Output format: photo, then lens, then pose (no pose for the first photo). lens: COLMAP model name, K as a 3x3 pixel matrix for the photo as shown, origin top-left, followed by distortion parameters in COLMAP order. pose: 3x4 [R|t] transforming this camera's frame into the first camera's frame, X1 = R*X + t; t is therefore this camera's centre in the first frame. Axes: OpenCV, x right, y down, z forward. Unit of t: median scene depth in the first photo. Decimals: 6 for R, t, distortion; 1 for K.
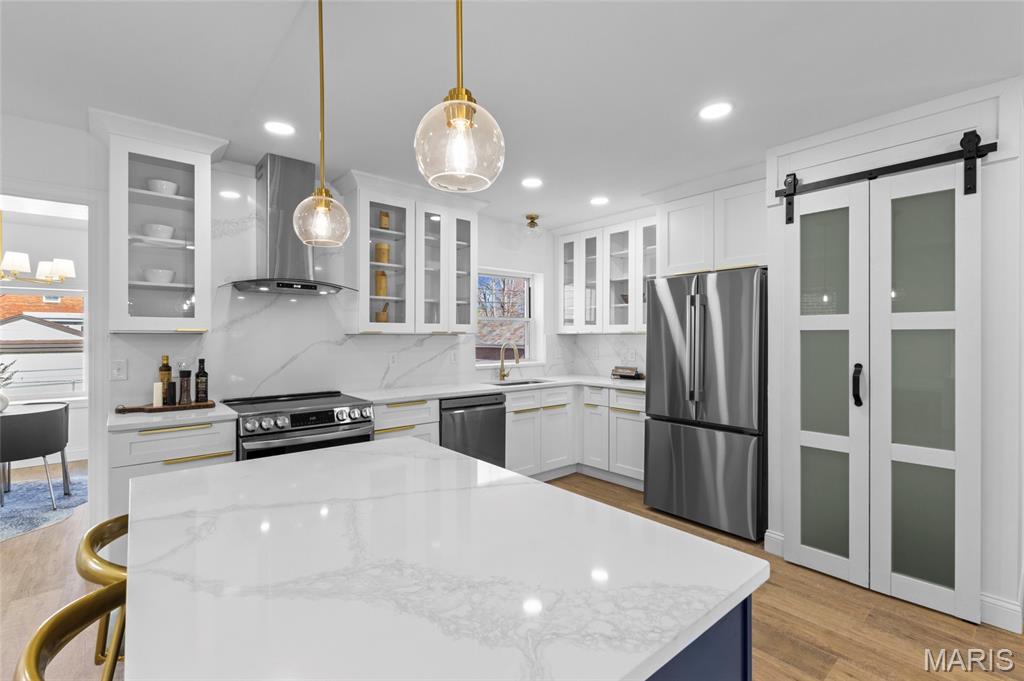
lens RADIAL K [[457.6, 0, 512.9], [0, 457.6, 337.3], [0, 0, 1]] dist [0.004924, 0.000081]
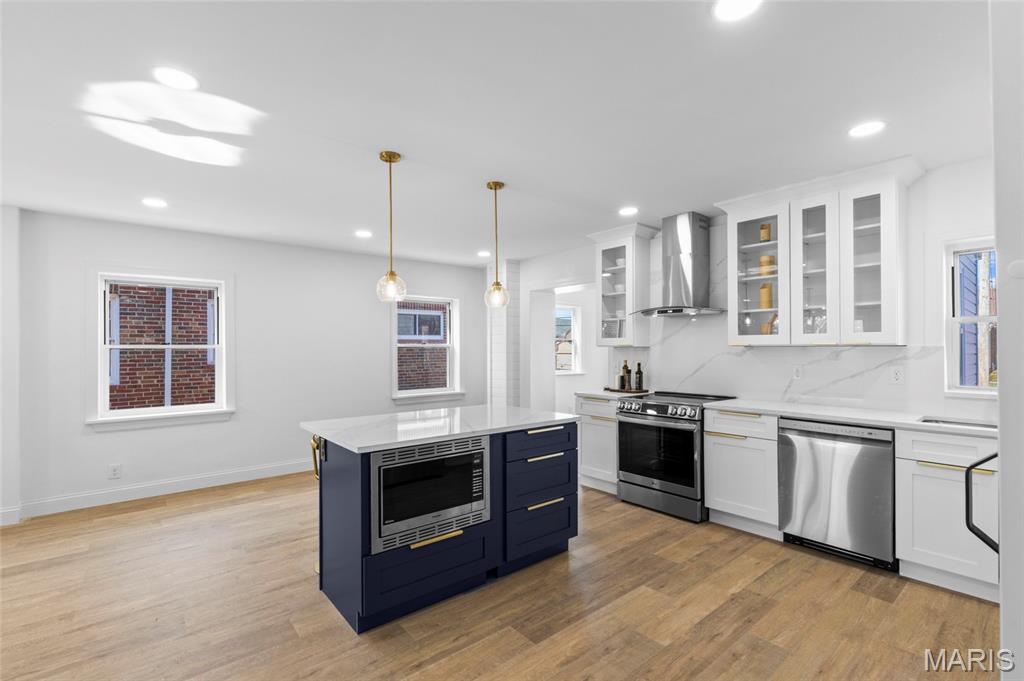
lens RADIAL K [[457.6, 0, 512.2], [0, 457.6, 346.6], [0, 0, 1]] dist [0.004924, 0.000081]
pose [[0.002668, -0.006306, -0.999977, 0.742293], [-0.000279, 0.999980, -0.006307, 0.000842], [0.999996, 0.000296, 0.002666, 0.459336]]
